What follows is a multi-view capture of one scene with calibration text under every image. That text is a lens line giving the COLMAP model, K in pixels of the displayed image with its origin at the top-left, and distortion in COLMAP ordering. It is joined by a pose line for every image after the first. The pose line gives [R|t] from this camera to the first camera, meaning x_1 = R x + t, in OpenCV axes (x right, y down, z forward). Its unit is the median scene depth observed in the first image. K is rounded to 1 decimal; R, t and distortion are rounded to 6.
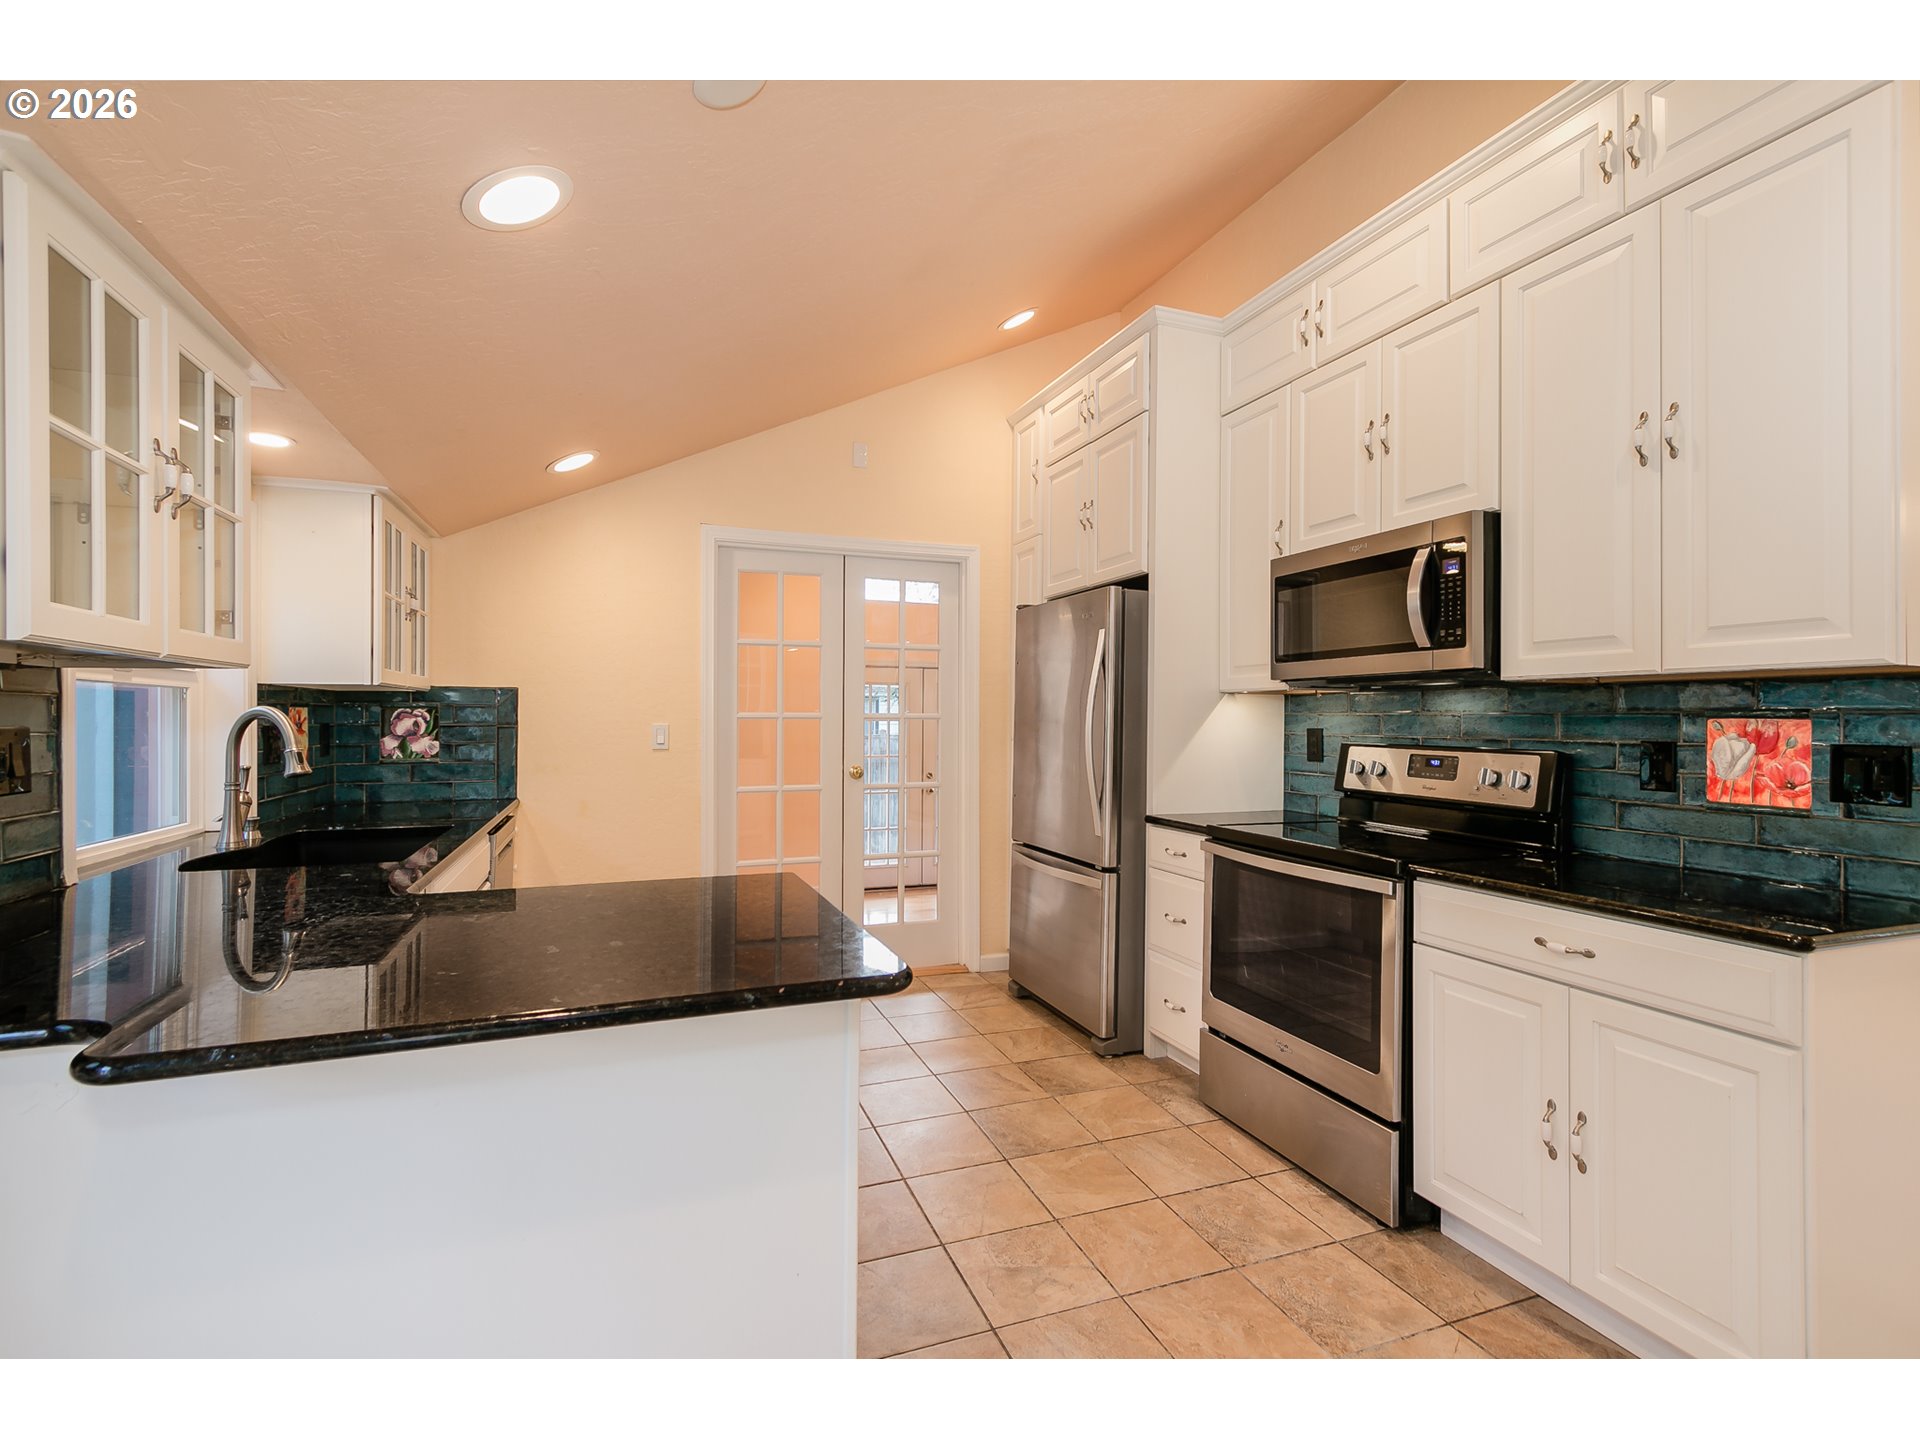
lens RADIAL K [[873.4, 0, 959.5], [0, 873.4, 719.1], [0, 0, 1]] dist [0.005598, 0.000457]
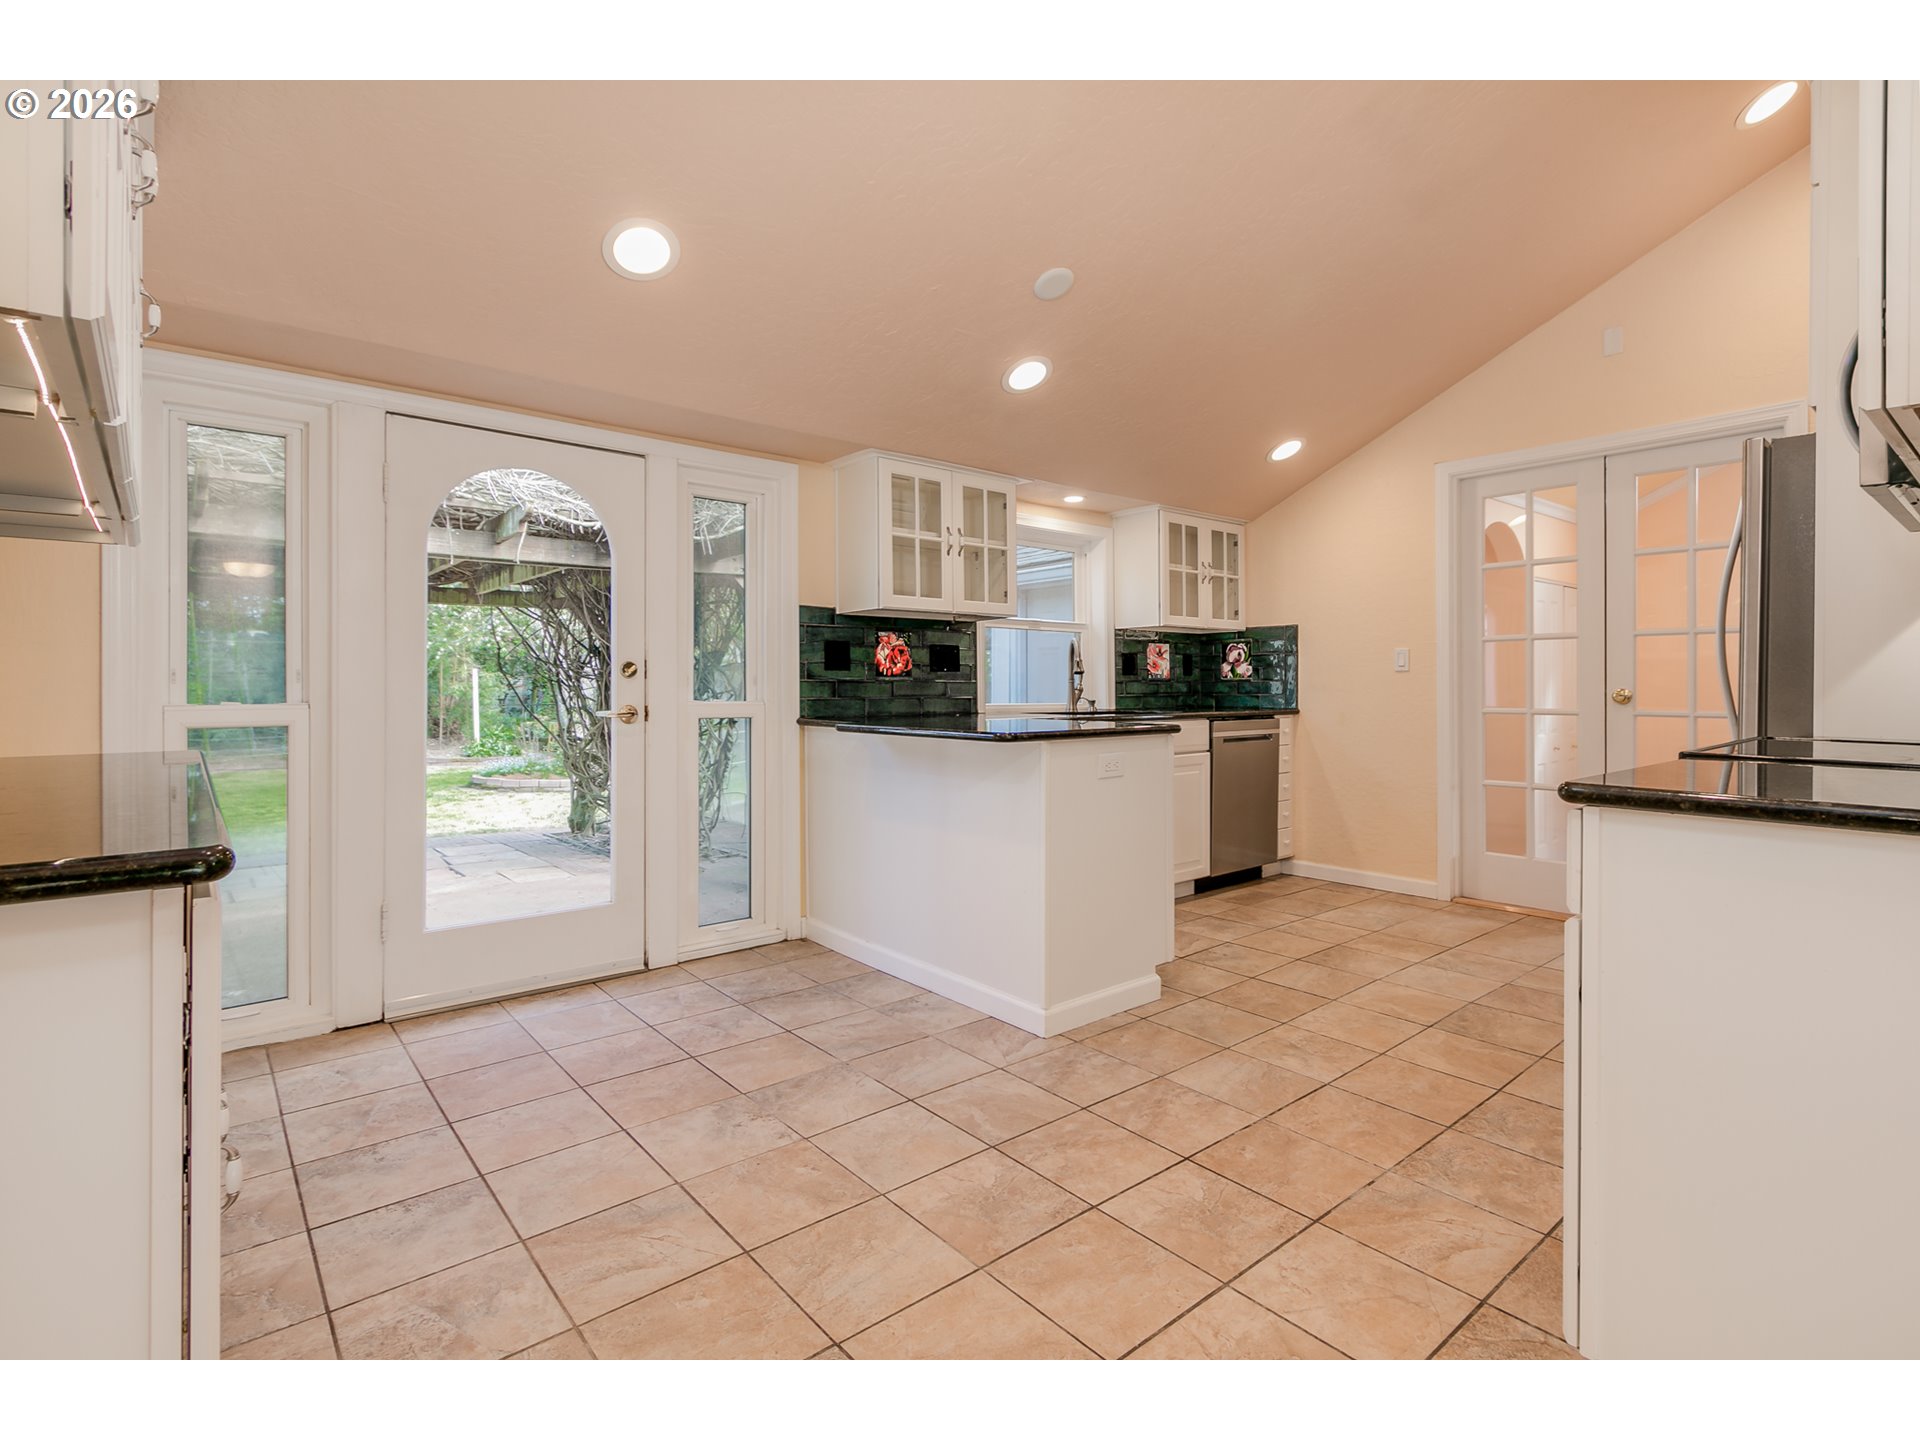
lens RADIAL K [[942.2, 0, 956.4], [0, 942.2, 704.2], [0, 0, 1]] dist [0.000484, -0.000091]
pose [[0.323194, 0.011096, -0.946268, 0.700478], [0.001729, 0.999923, 0.012316, 0.068347], [0.946331, -0.005617, 0.323150, 0.057851]]
